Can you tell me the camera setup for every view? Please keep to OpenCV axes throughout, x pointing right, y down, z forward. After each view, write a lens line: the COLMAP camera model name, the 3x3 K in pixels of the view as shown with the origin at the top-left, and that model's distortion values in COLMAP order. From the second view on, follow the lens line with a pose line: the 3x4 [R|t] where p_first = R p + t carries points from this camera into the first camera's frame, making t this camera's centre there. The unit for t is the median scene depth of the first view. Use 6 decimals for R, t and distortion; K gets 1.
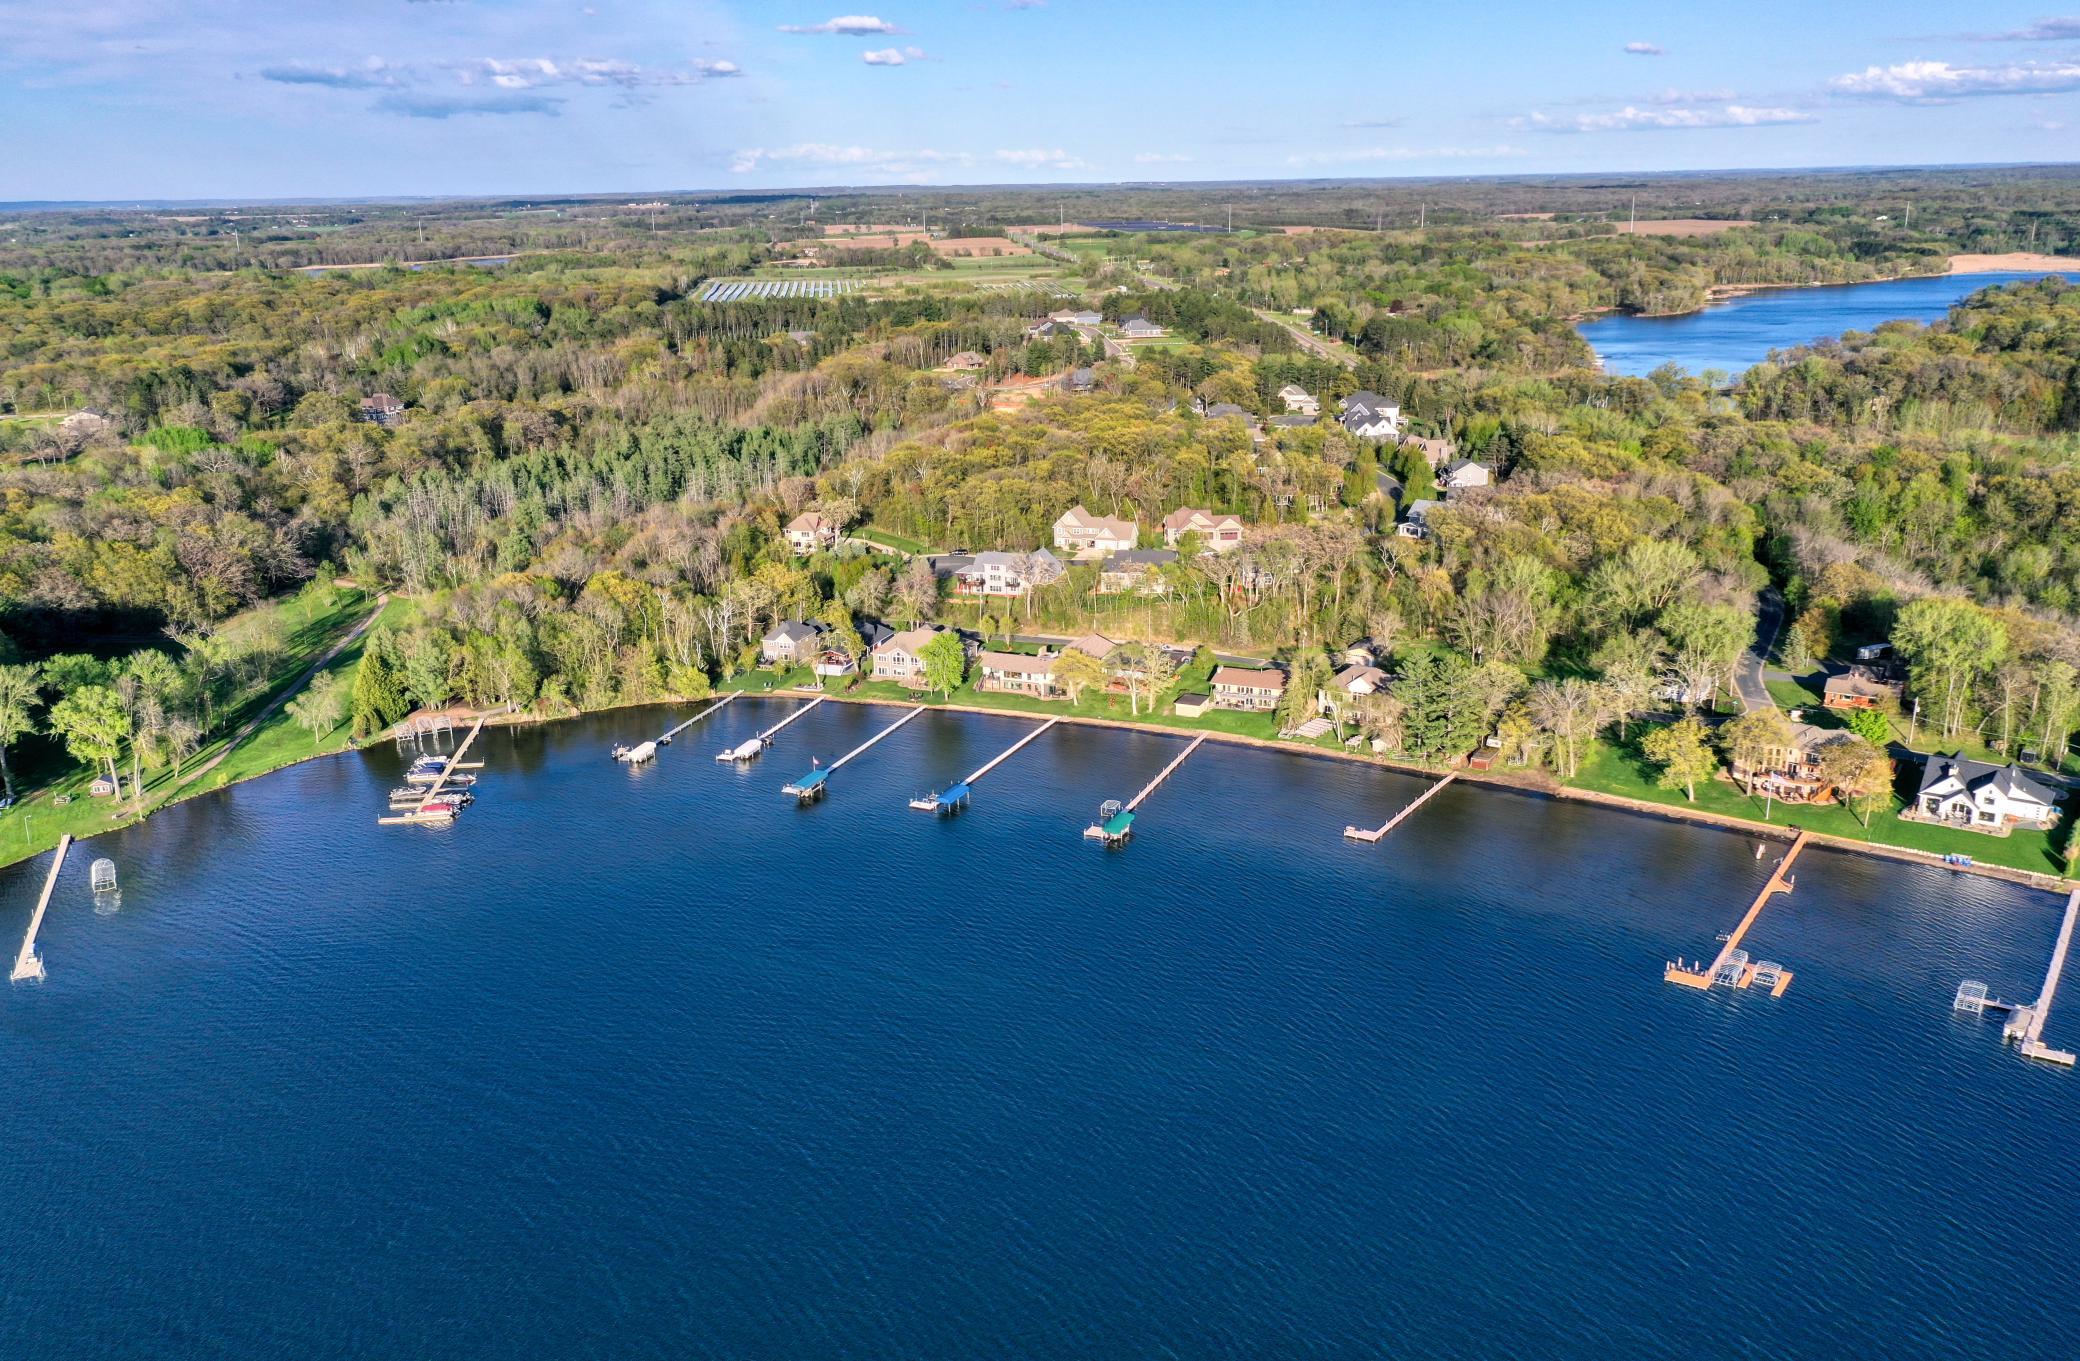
lens RADIAL K [[1690.9, 0, 1026.5], [0, 1690.9, 683.3], [0, 0, 1]] dist [0.003890, 0.005407]
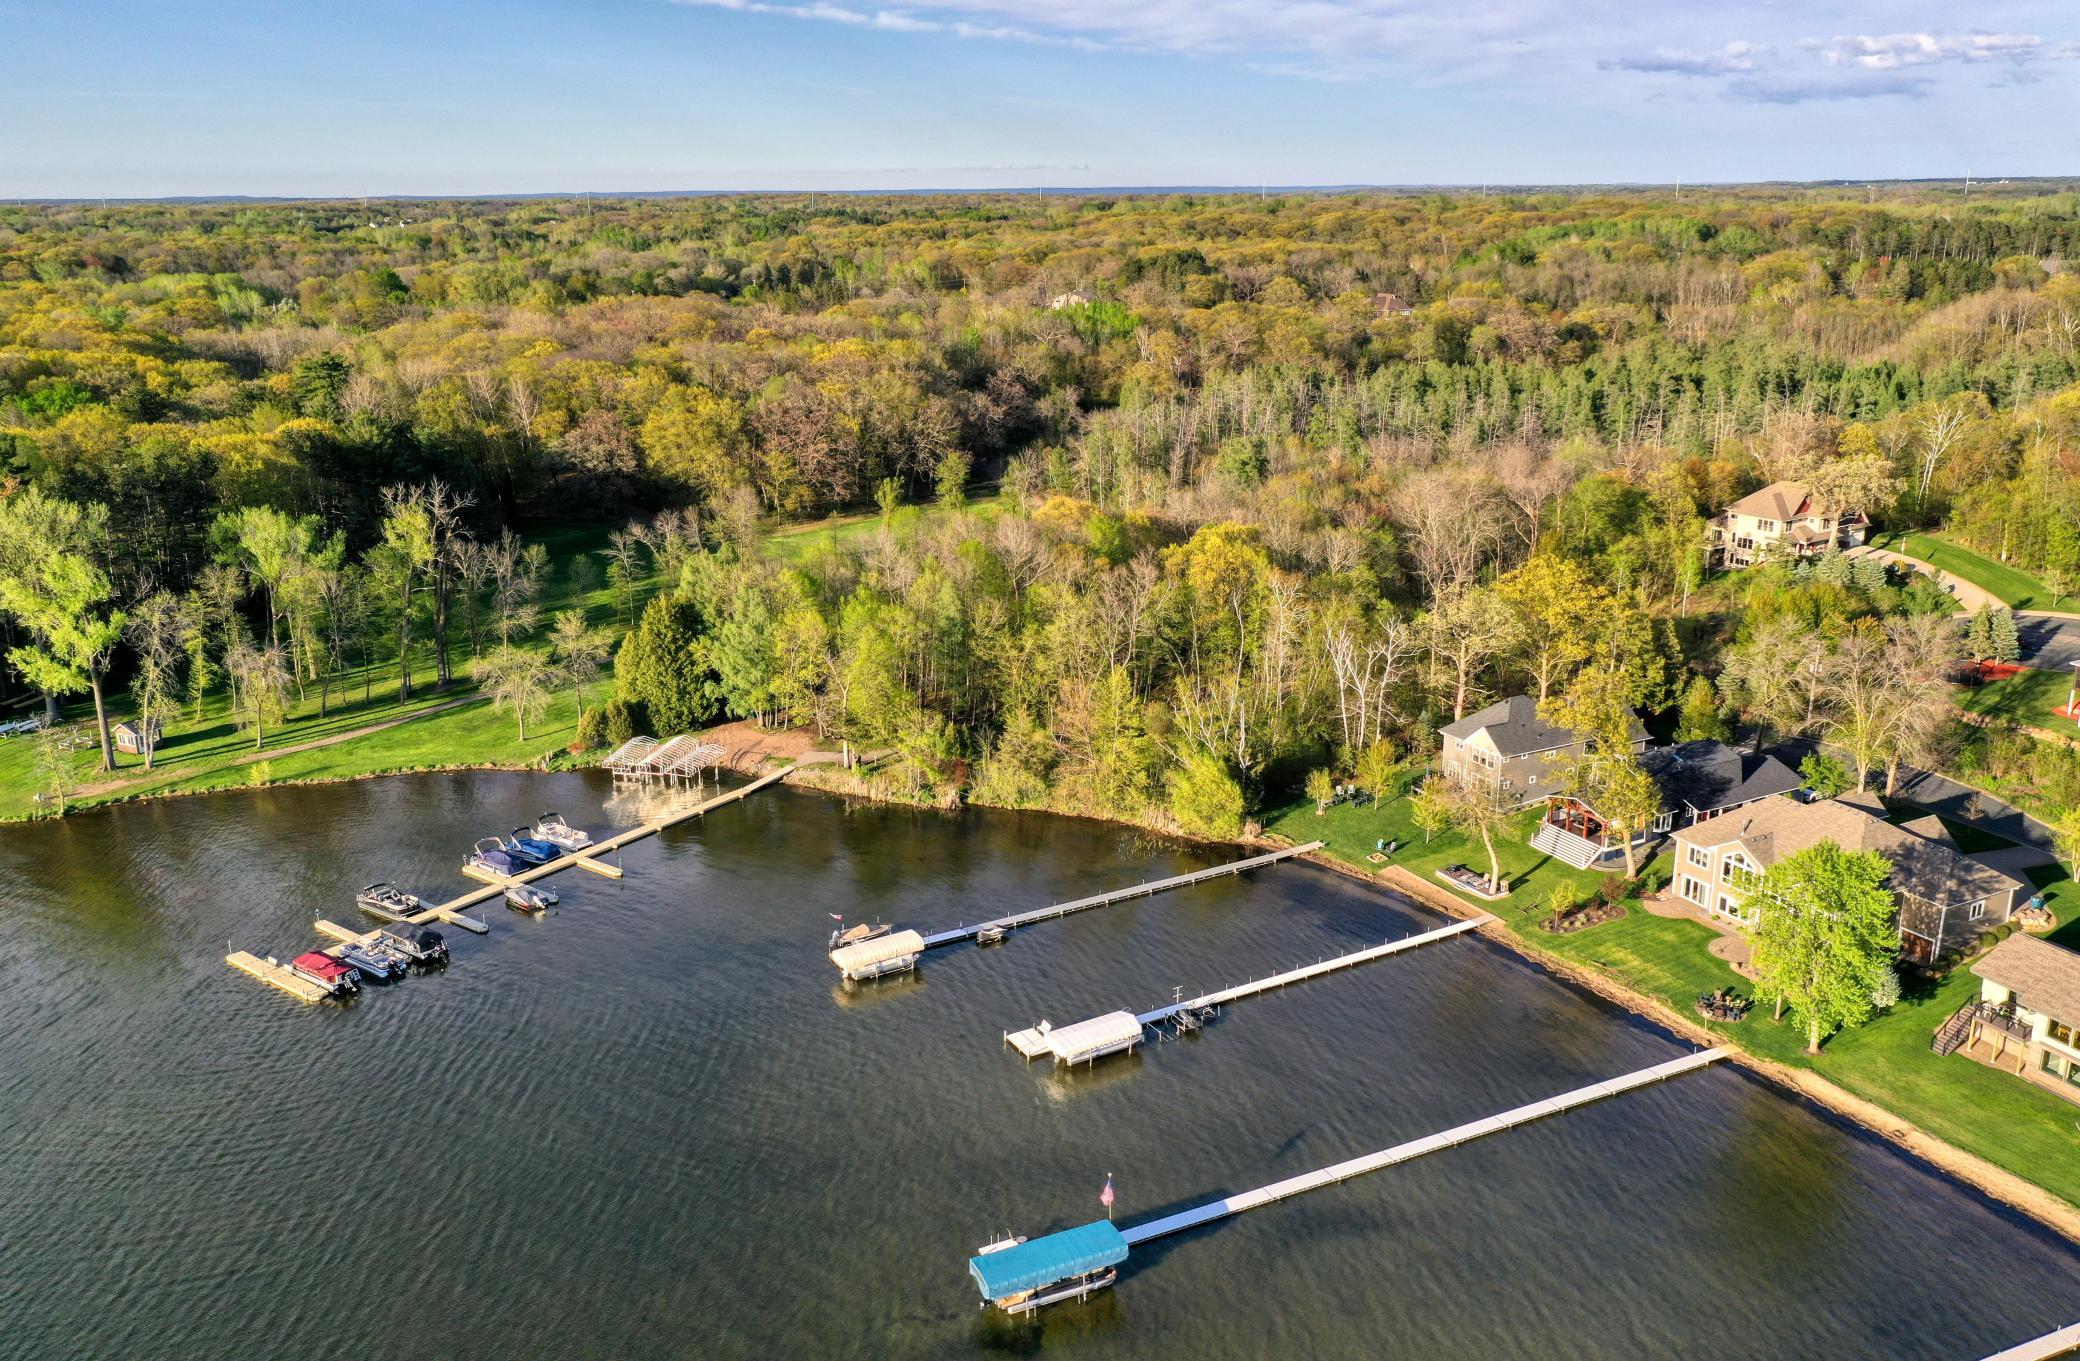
lens RADIAL K [[1690.9, 0, 1036.8], [0, 1690.9, 685.6], [0, 0, 1]] dist [0.003890, 0.005407]
pose [[0.749173, 0.200343, -0.631350, 0.010263], [-0.198669, 0.977242, 0.074359, -0.017733], [0.631879, 0.069722, 0.771925, 0.230659]]
